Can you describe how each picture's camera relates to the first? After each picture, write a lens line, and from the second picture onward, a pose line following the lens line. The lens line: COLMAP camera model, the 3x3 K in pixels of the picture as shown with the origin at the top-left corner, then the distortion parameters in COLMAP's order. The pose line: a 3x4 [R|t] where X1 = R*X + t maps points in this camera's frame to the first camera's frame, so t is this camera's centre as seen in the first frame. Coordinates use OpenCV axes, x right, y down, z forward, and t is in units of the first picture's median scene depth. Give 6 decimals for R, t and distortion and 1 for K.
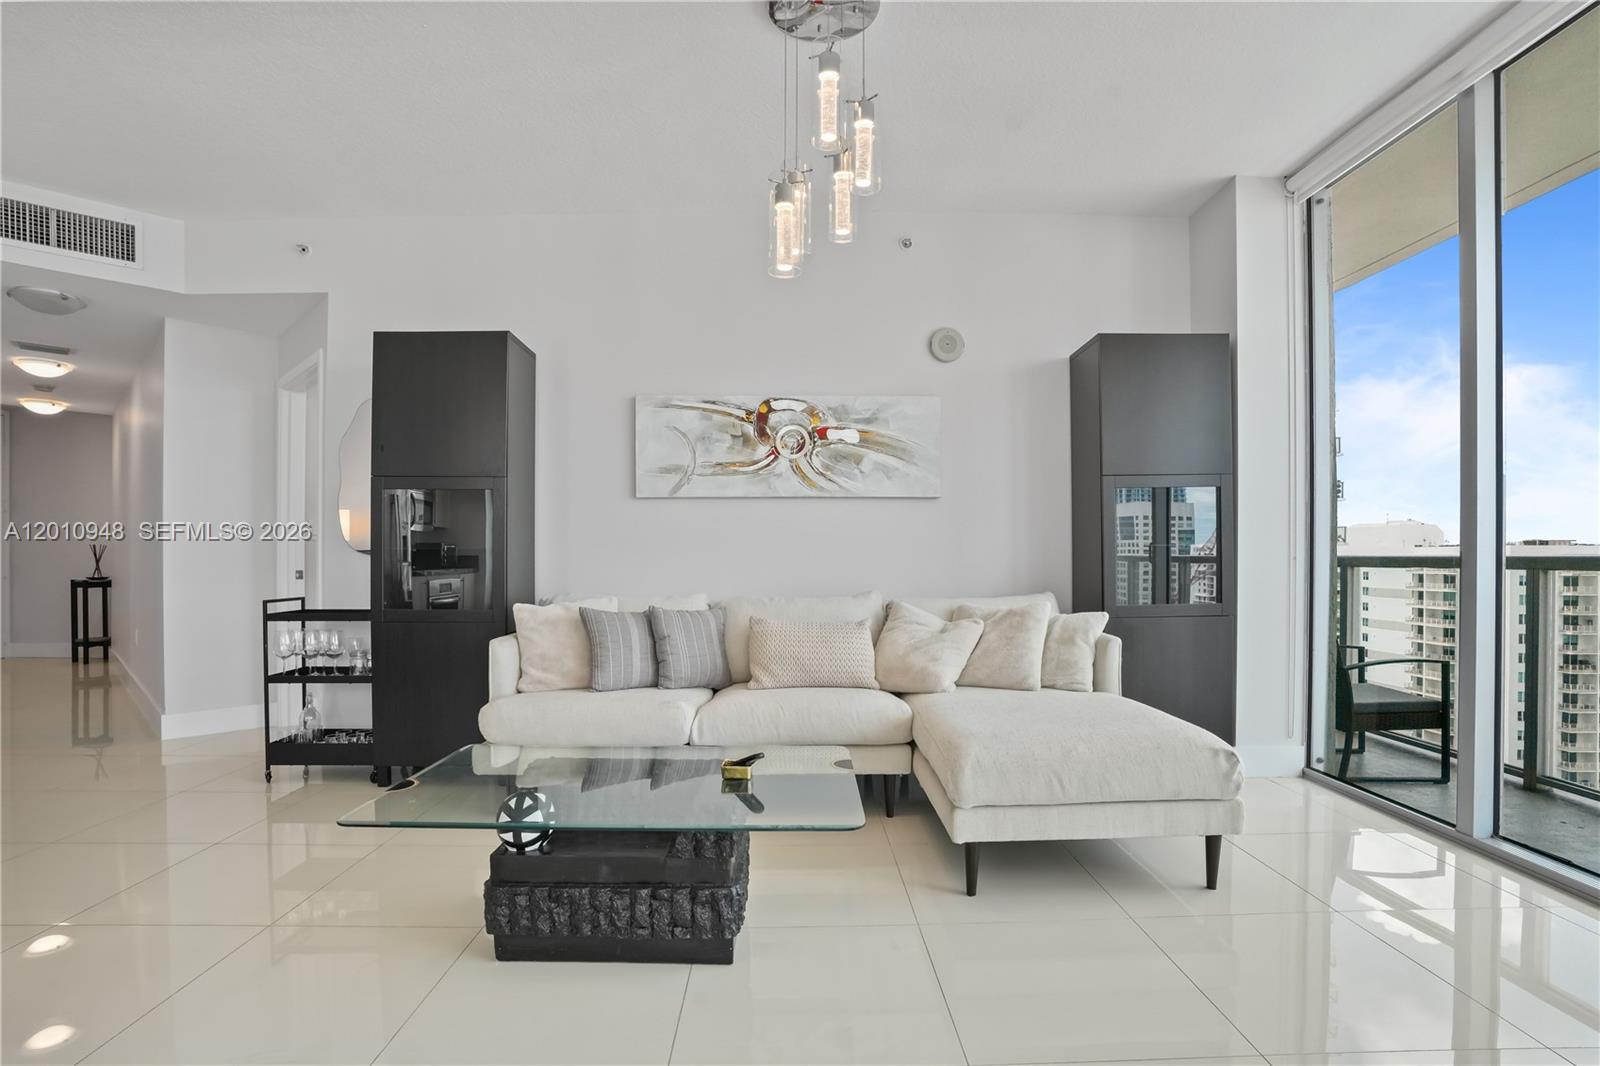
lens RADIAL K [[768.5, 0, 800.8], [0, 768.5, 561.1], [0, 0, 1]] dist [-0.078101, 0.030433]
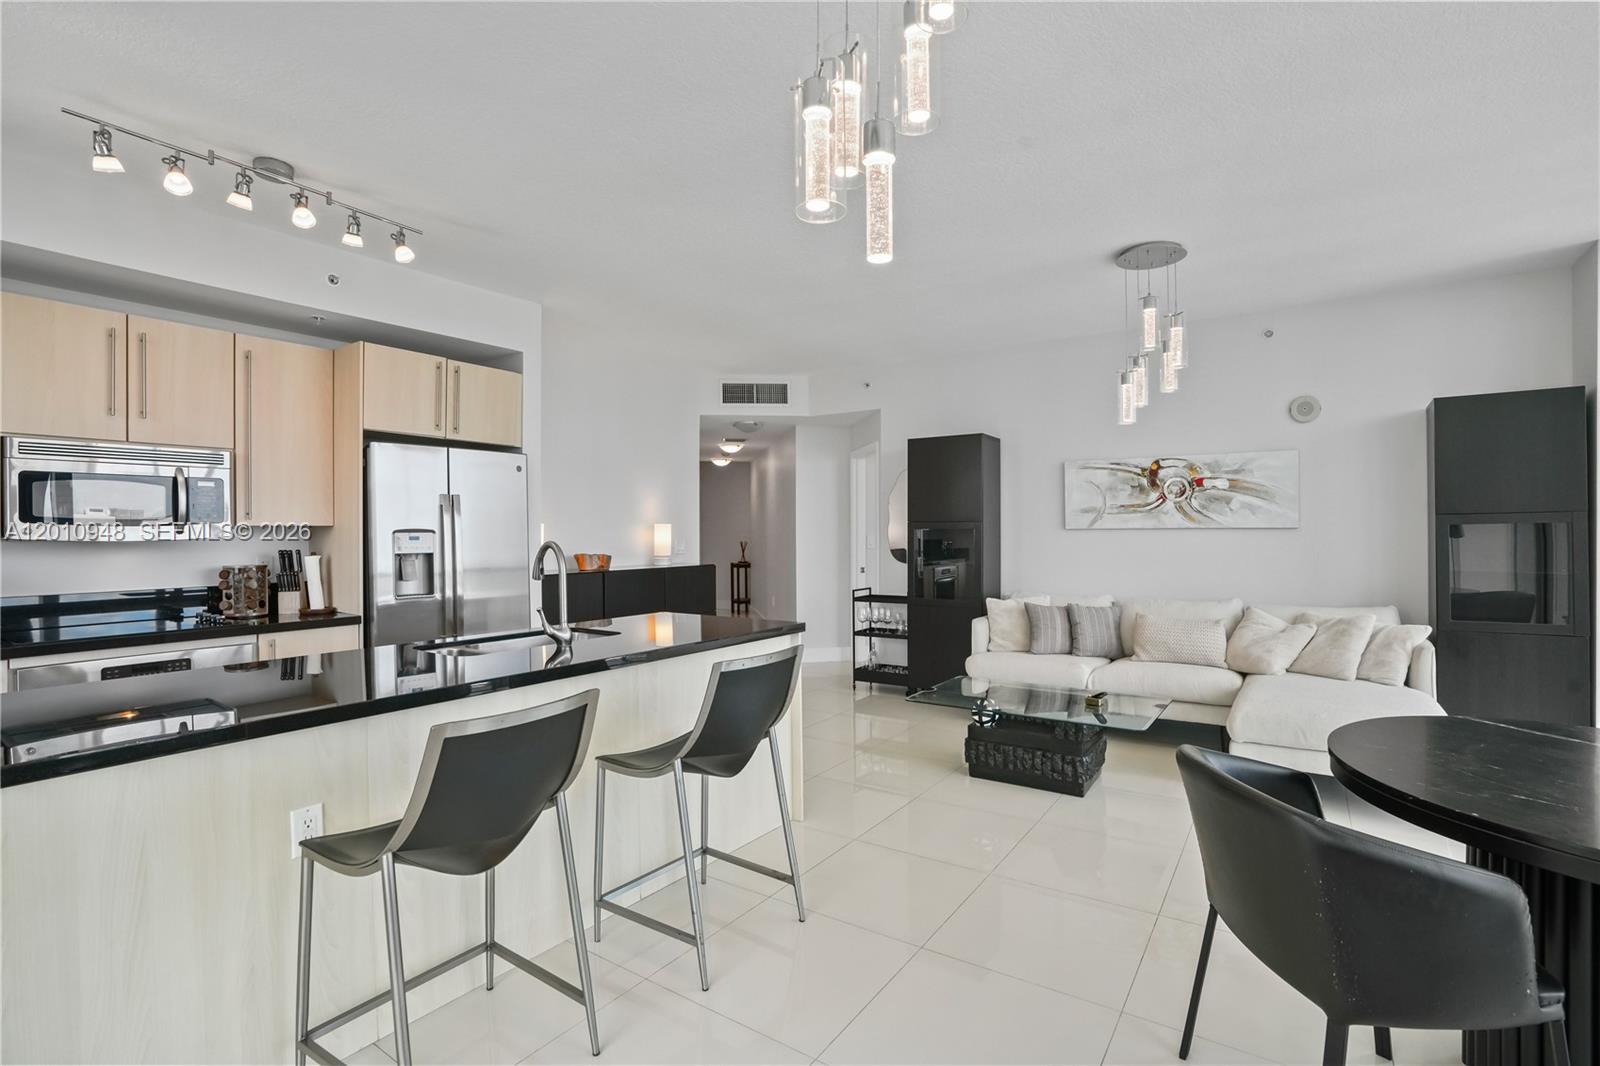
lens RADIAL K [[741.3, 0, 814.8], [0, 741.3, 546.8], [0, 0, 1]] dist [-0.079991, 0.030160]
pose [[0.819948, 0.008531, -0.572375, 0.210431], [0.003907, 0.999782, 0.020497, -0.079972], [0.572425, -0.019043, 0.819736, -0.475843]]
